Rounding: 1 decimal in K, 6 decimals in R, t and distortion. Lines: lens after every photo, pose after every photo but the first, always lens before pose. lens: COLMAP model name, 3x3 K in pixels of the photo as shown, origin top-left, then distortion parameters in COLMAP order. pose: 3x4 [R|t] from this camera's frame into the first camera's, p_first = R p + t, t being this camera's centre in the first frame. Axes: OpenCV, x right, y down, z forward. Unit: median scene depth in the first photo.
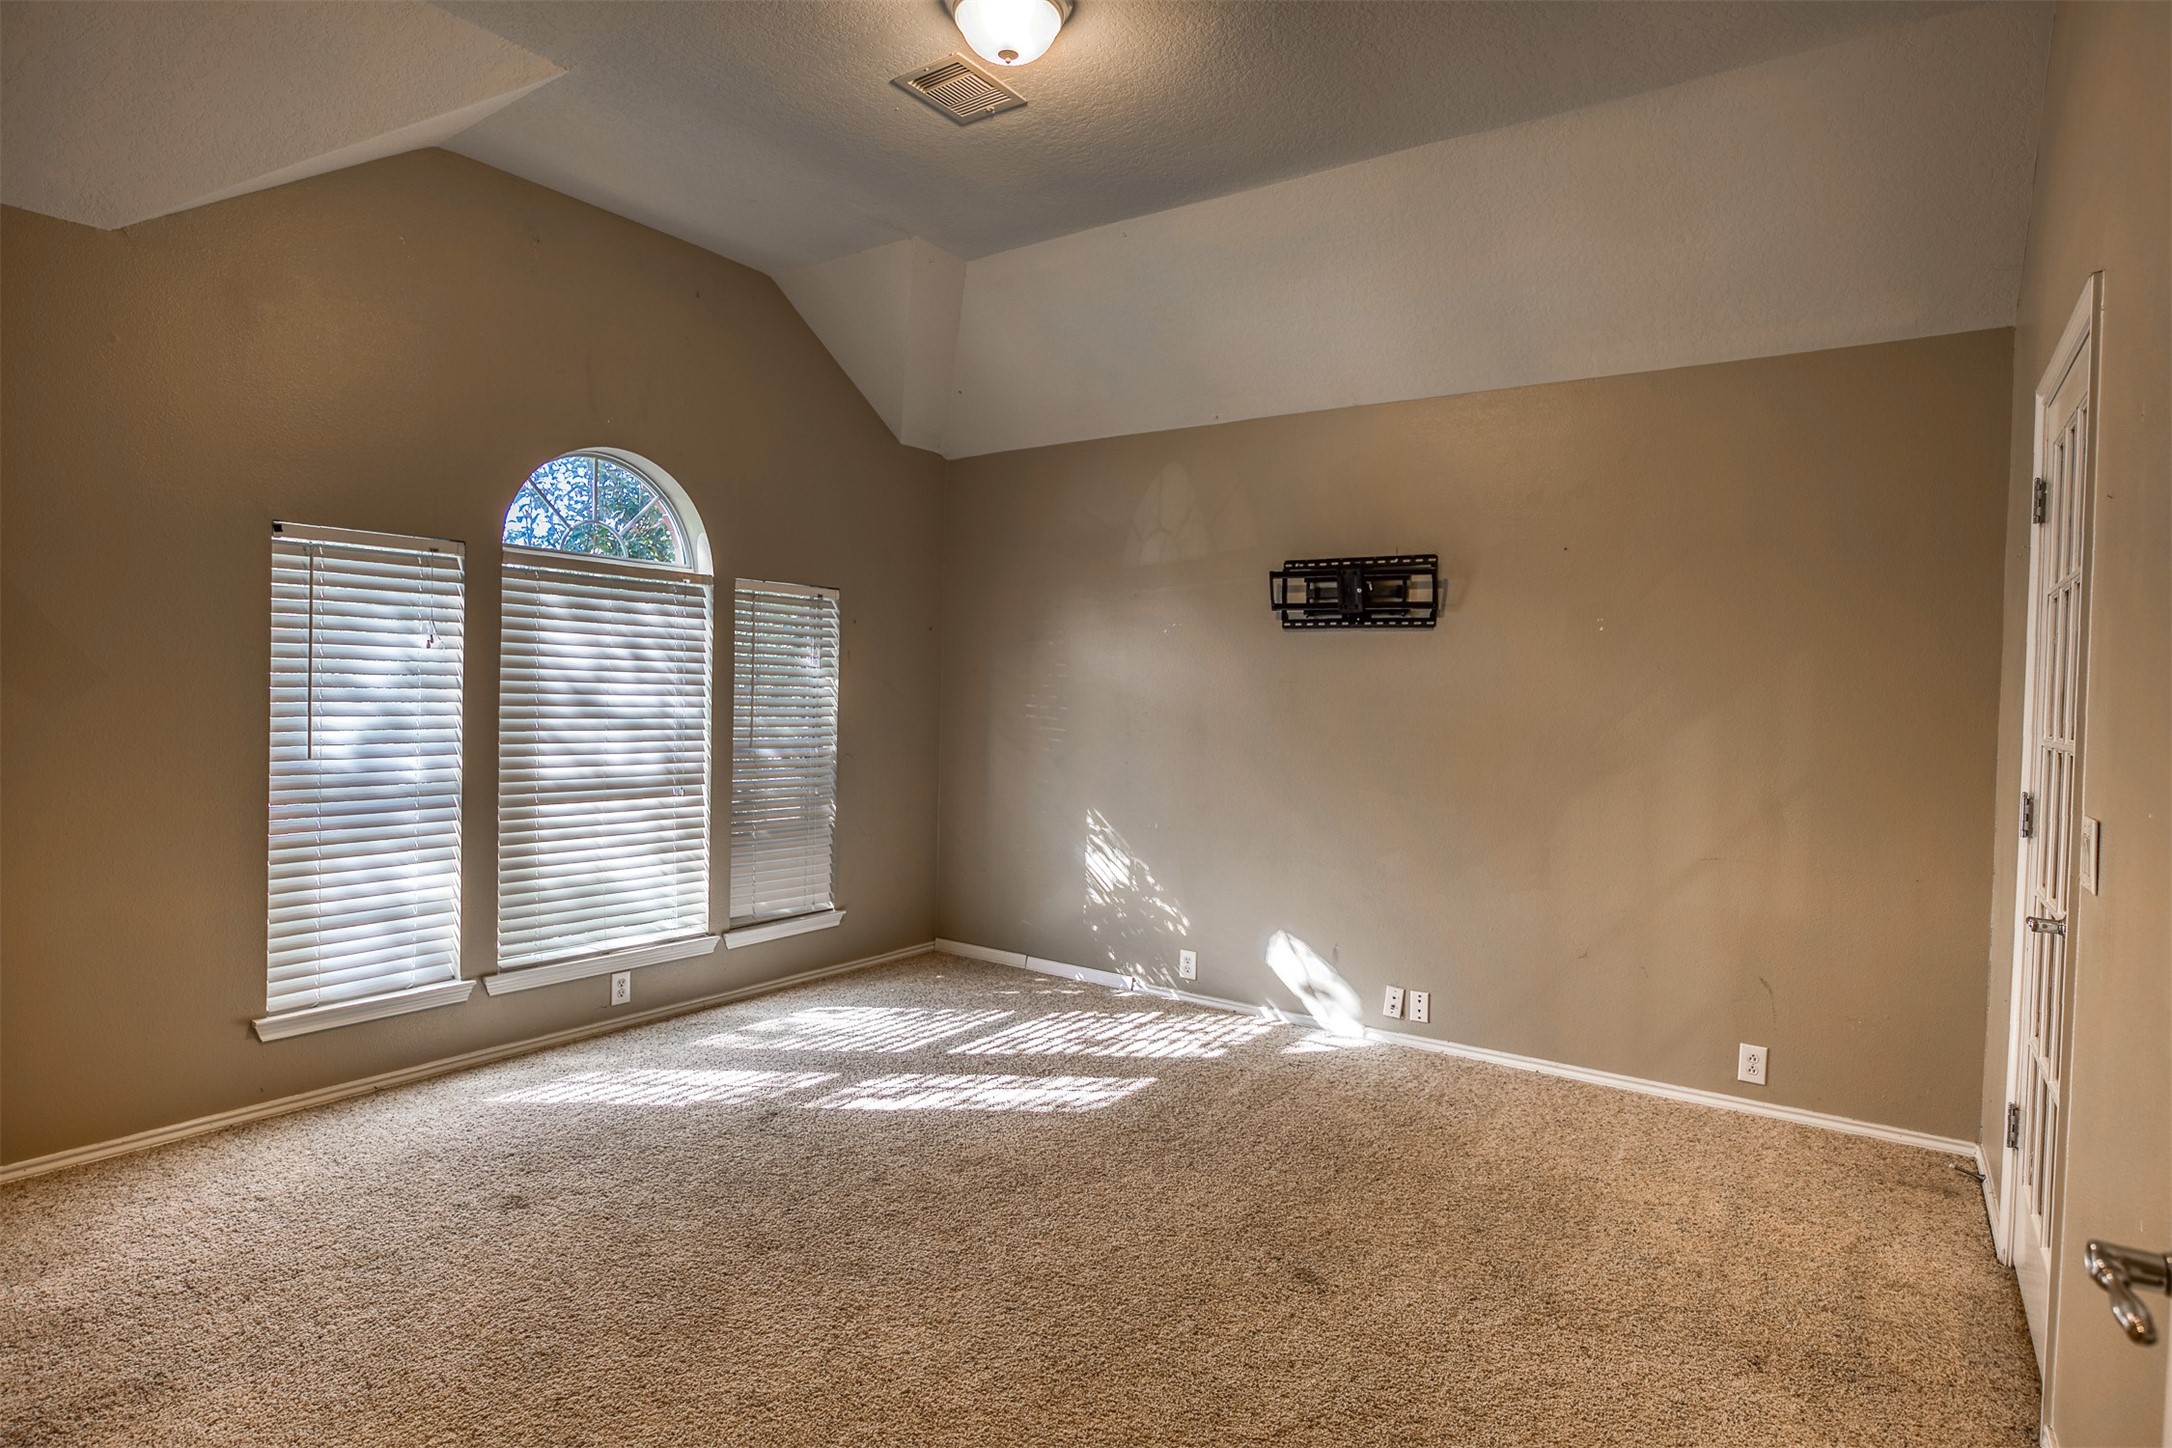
lens RADIAL K [[1149.5, 0, 1086.8], [0, 1149.5, 711.5], [0, 0, 1]] dist [-0.047195, 0.015905]
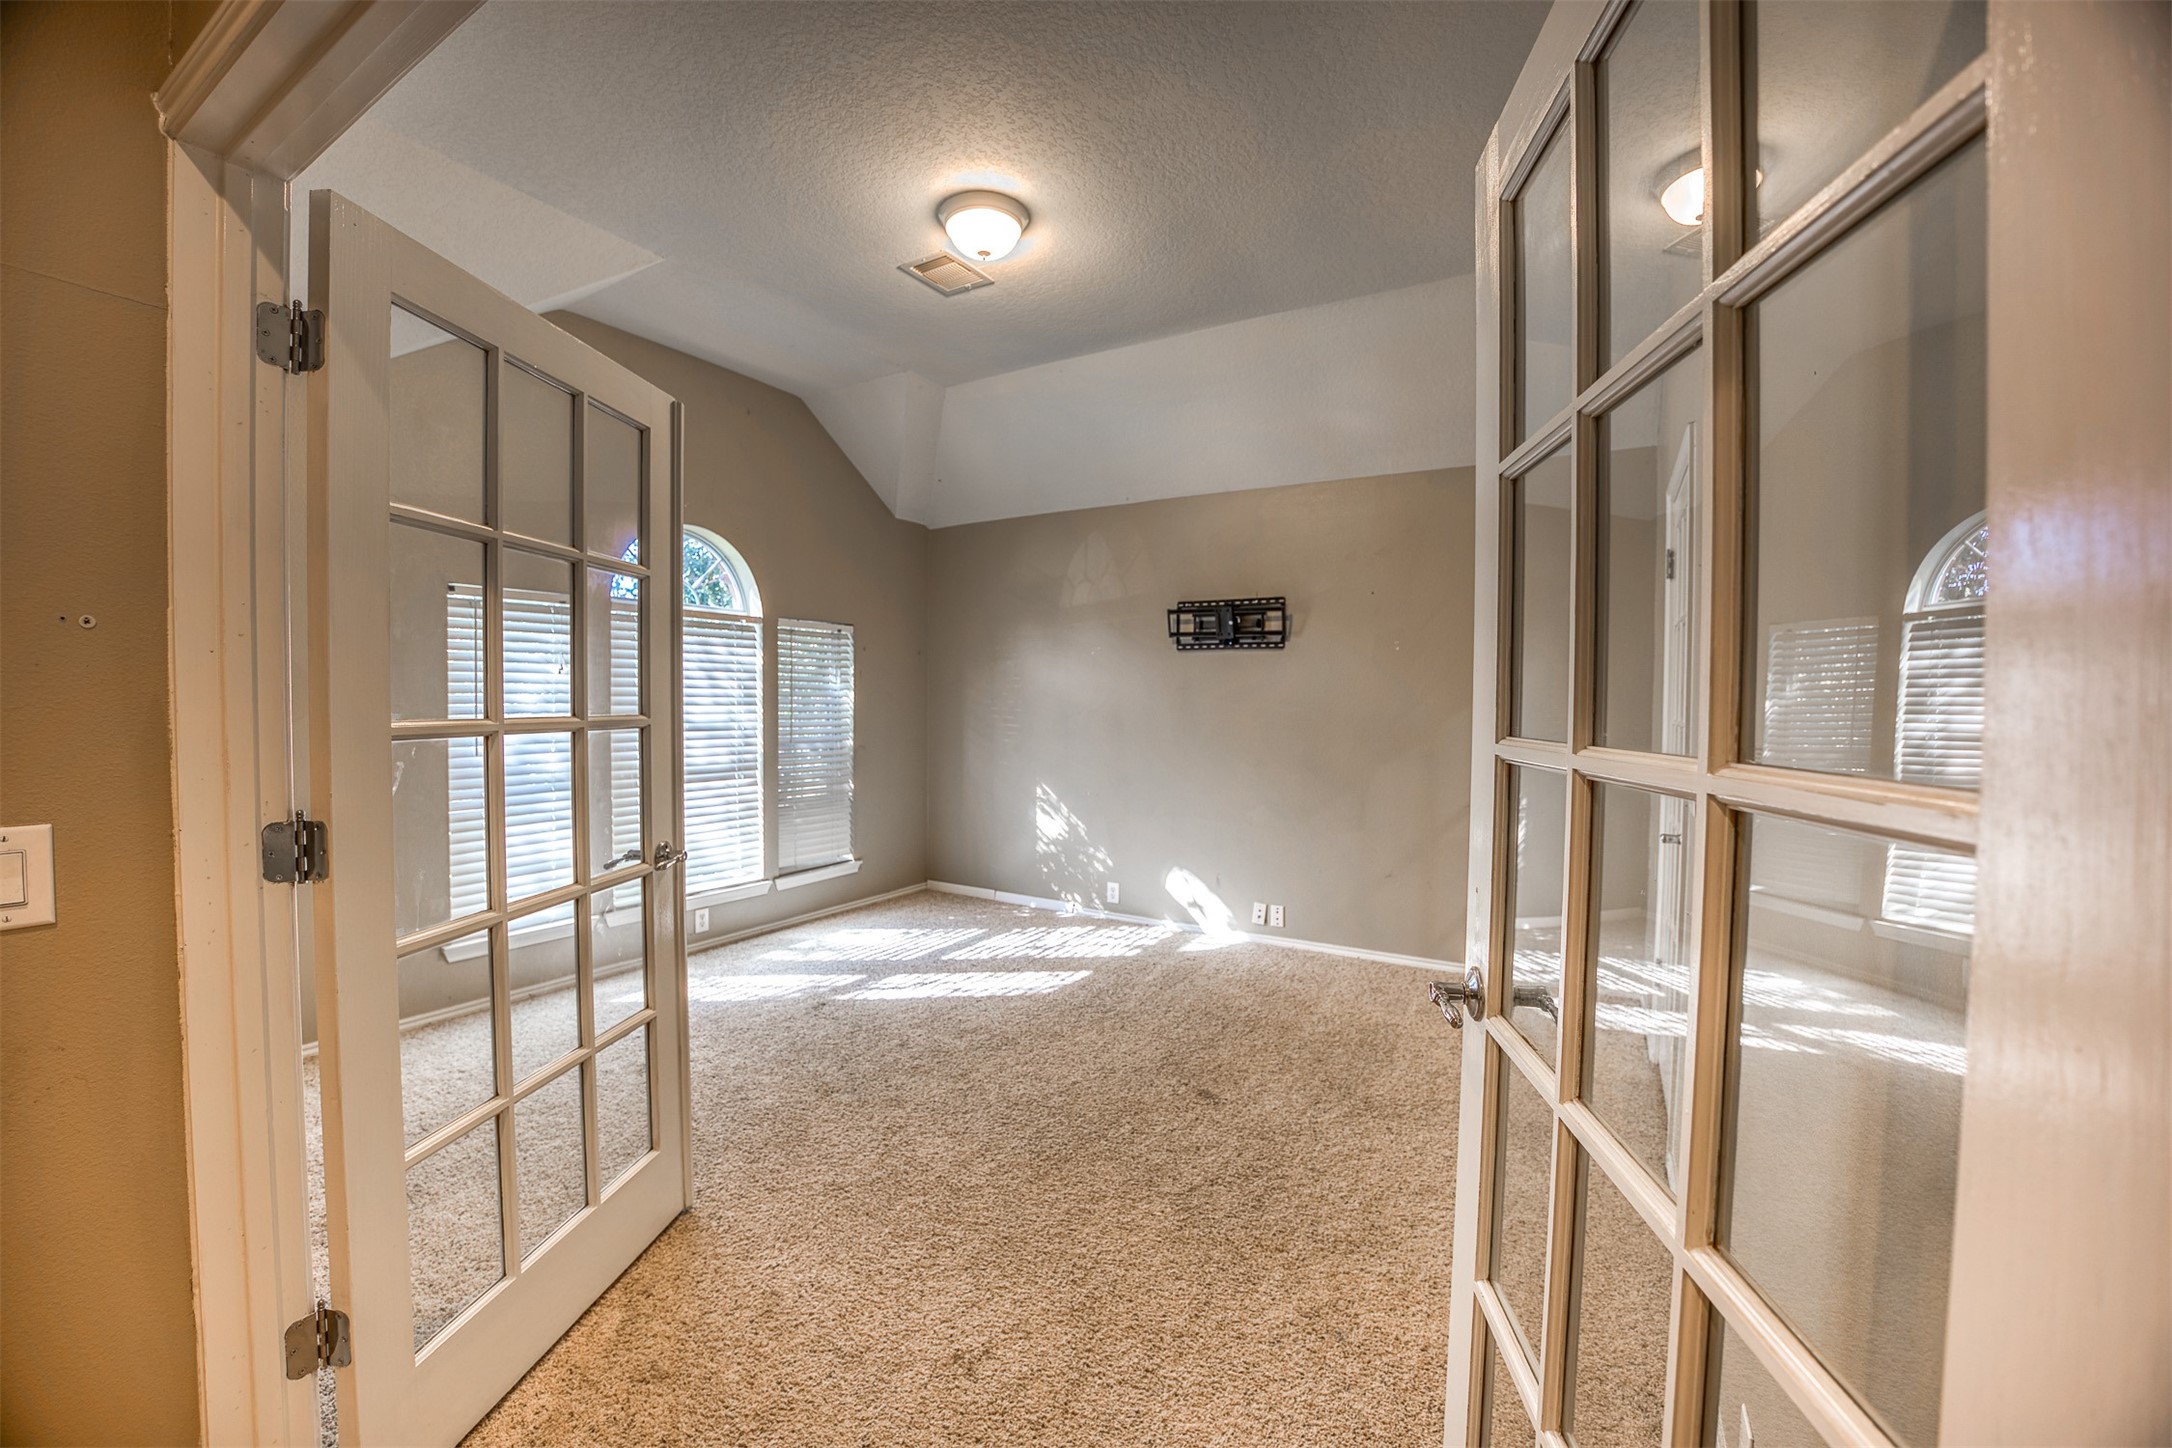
lens RADIAL K [[904.1, 0, 1073.5], [0, 904.1, 715.2], [0, 0, 1]] dist [-0.071898, 0.011795]
pose [[0.997577, -0.017268, 0.067396, -0.035947], [0.016958, 0.999843, 0.005163, -0.000865], [-0.067475, -0.004008, 0.997713, -0.106699]]
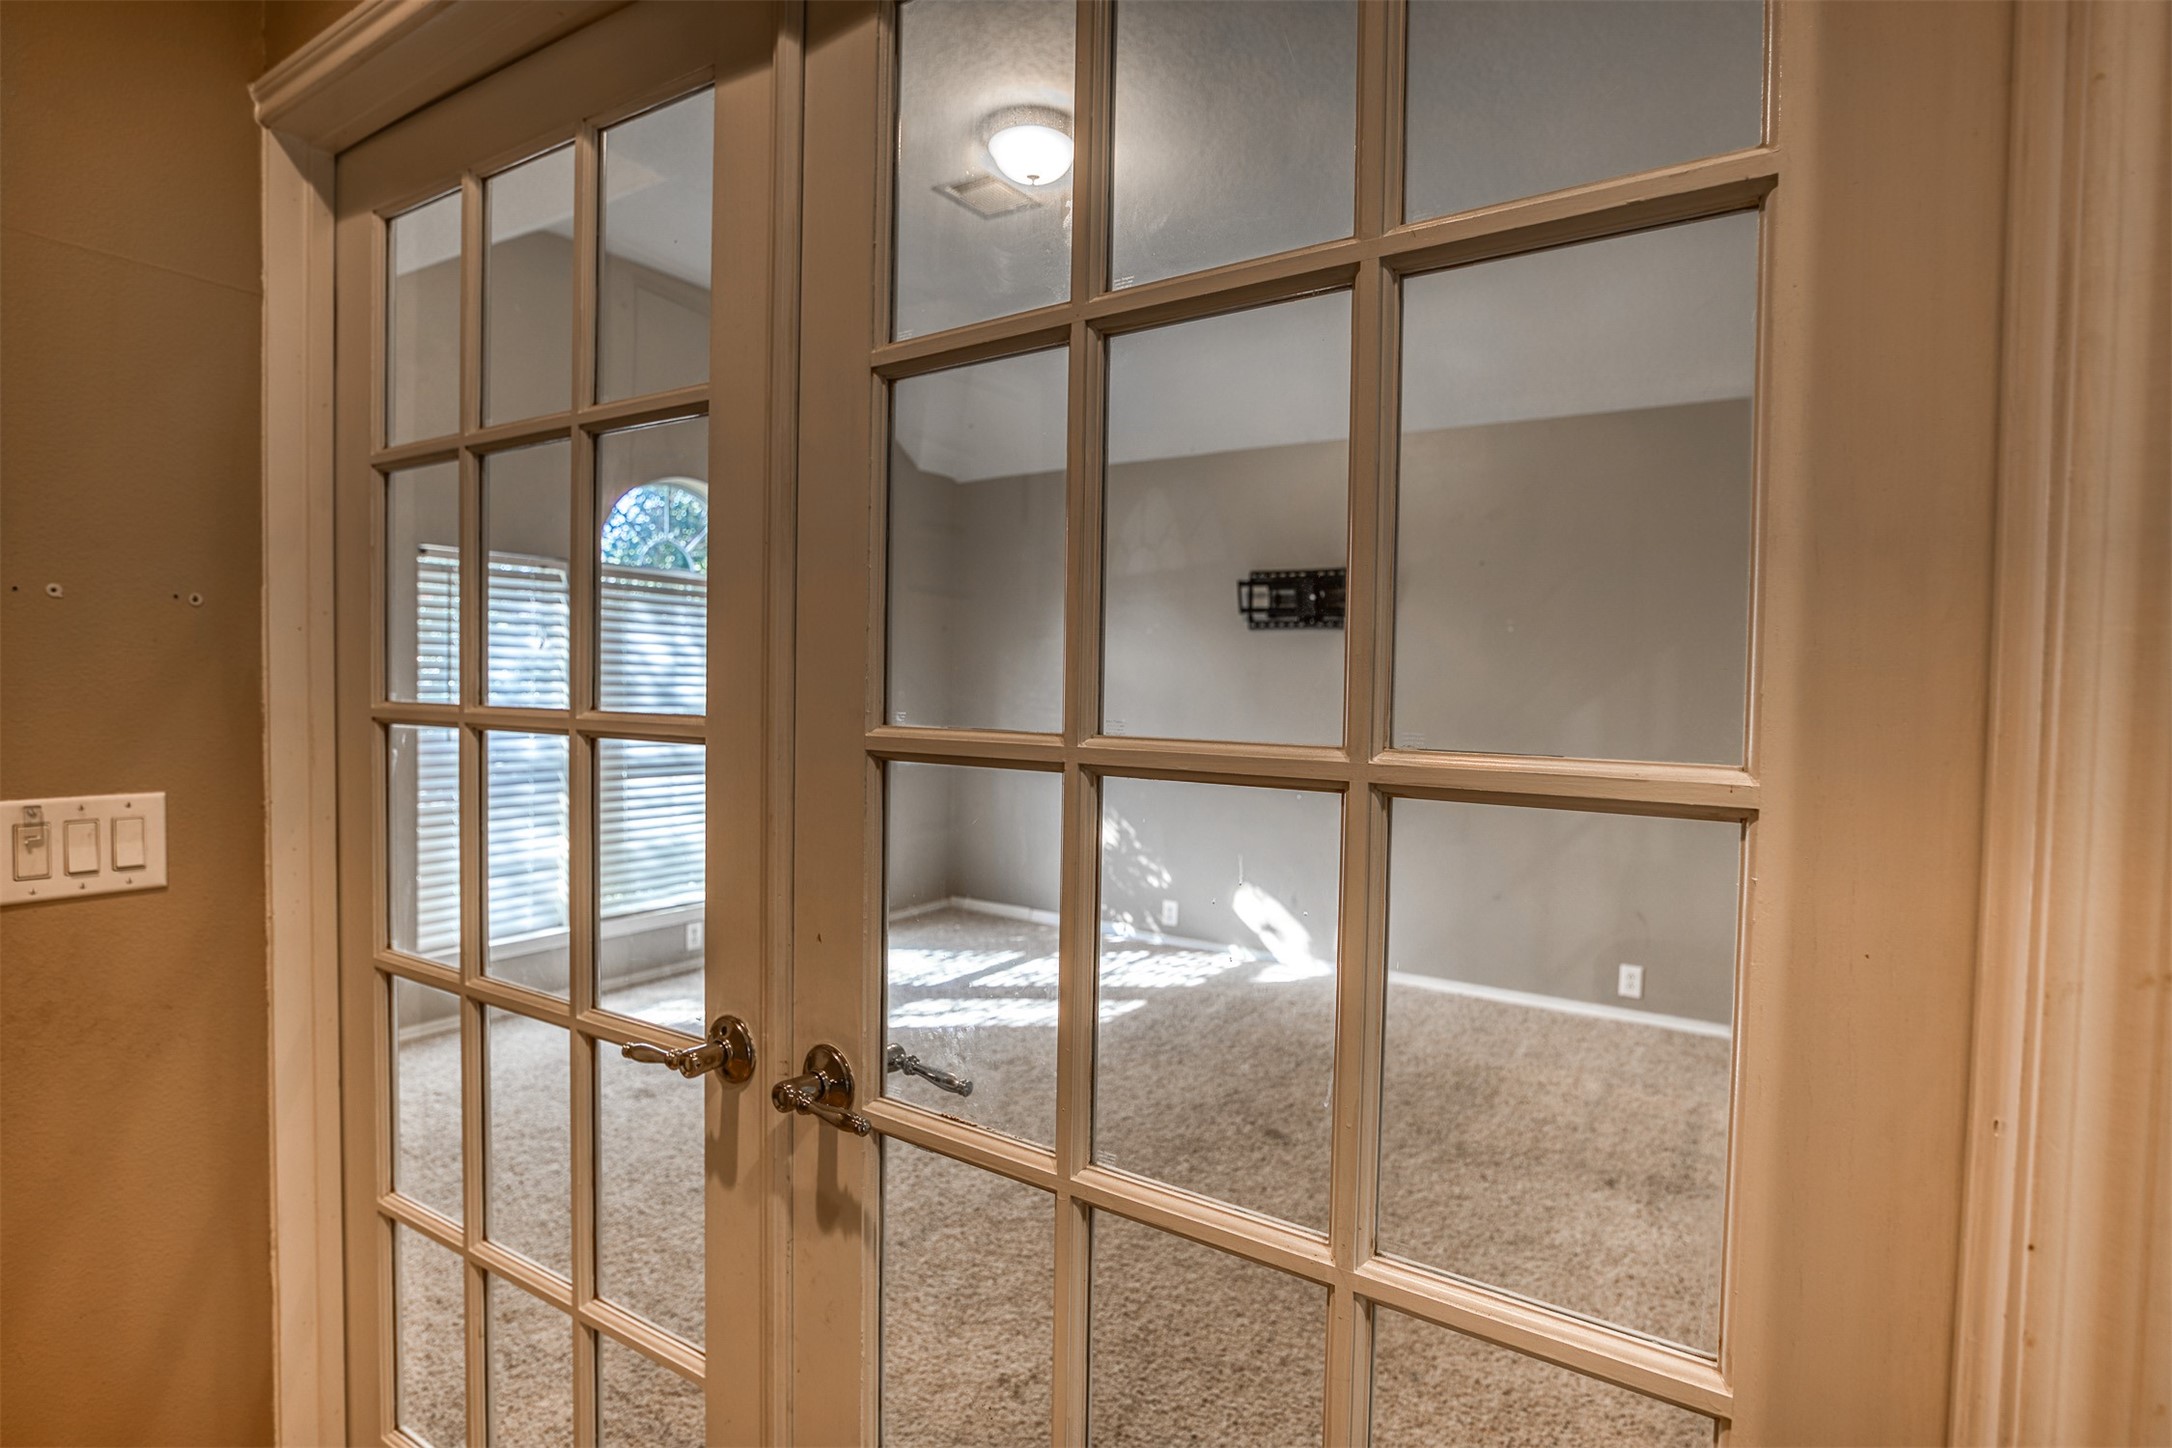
lens RADIAL K [[1186.5, 0, 1064.3], [0, 1186.5, 710.3], [0, 0, 1]] dist [-0.044441, 0.001870]
pose [[0.999695, -0.005849, 0.024003, -0.058938], [0.005653, 0.999950, 0.008235, 0.001574], [-0.024050, -0.008096, 0.999678, -0.261565]]
